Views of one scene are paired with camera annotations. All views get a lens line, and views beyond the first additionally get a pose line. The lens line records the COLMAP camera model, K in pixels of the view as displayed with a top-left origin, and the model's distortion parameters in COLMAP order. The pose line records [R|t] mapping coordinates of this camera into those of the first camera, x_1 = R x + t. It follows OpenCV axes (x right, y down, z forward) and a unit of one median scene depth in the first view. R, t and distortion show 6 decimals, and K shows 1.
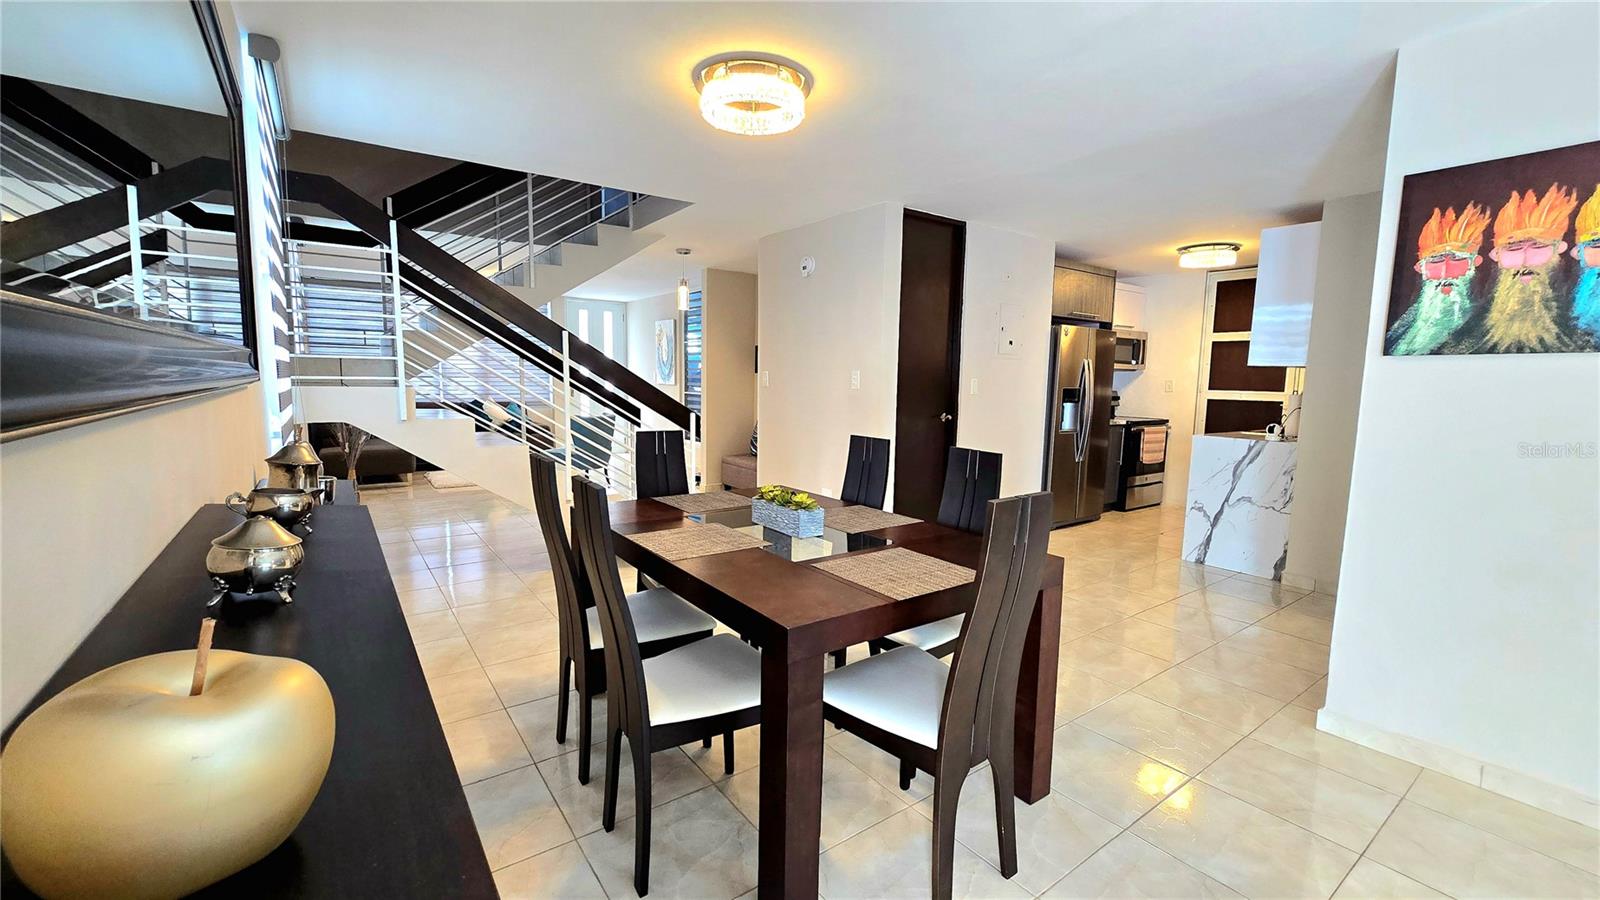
lens RADIAL K [[658.0, 0, 800.0], [0, 658.0, 450.0], [0, 0, 1]] dist [-0.002787, -0.000224]
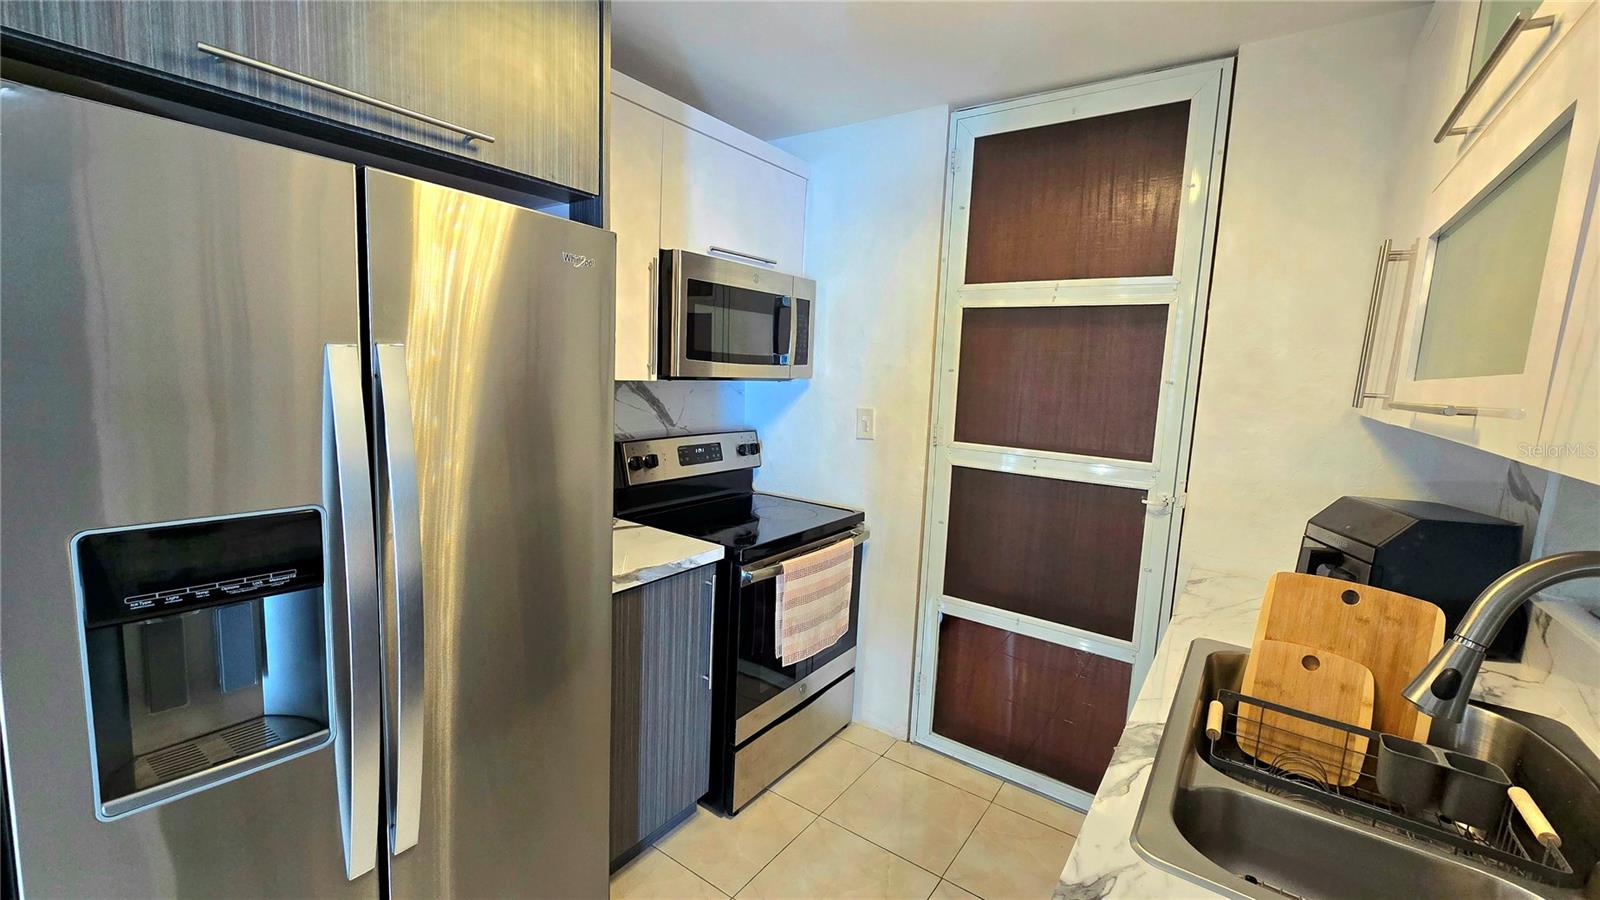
lens RADIAL K [[659.4, 0, 800.0], [0, 659.4, 450.0], [0, 0, 1]] dist [0.001570, 0.000469]
pose [[0.948430, 0.000405, 0.316986, 0.417830], [-0.004628, 0.999910, 0.012572, -0.090662], [-0.316952, -0.013391, 0.948347, 0.669700]]
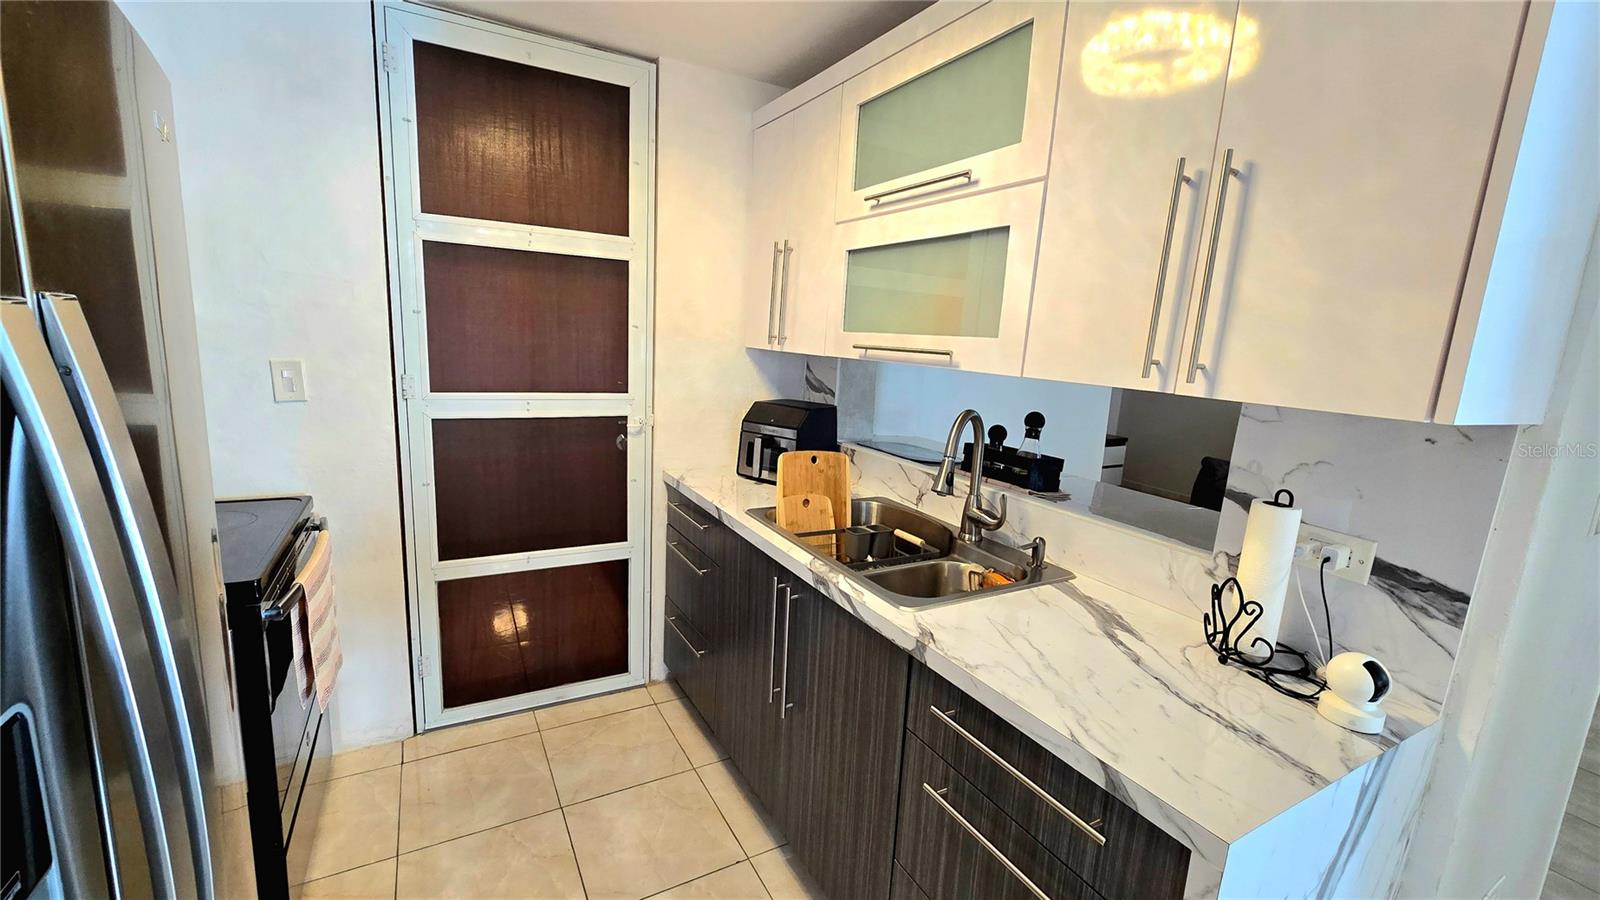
lens RADIAL K [[659.4, 0, 800.0], [0, 659.4, 450.0], [0, 0, 1]] dist [0.001570, 0.000469]
pose [[0.118649, -0.171215, 0.978063, 0.307075], [0.066160, 0.984195, 0.164263, -0.105356], [-0.990730, 0.045219, 0.128101, 0.770704]]
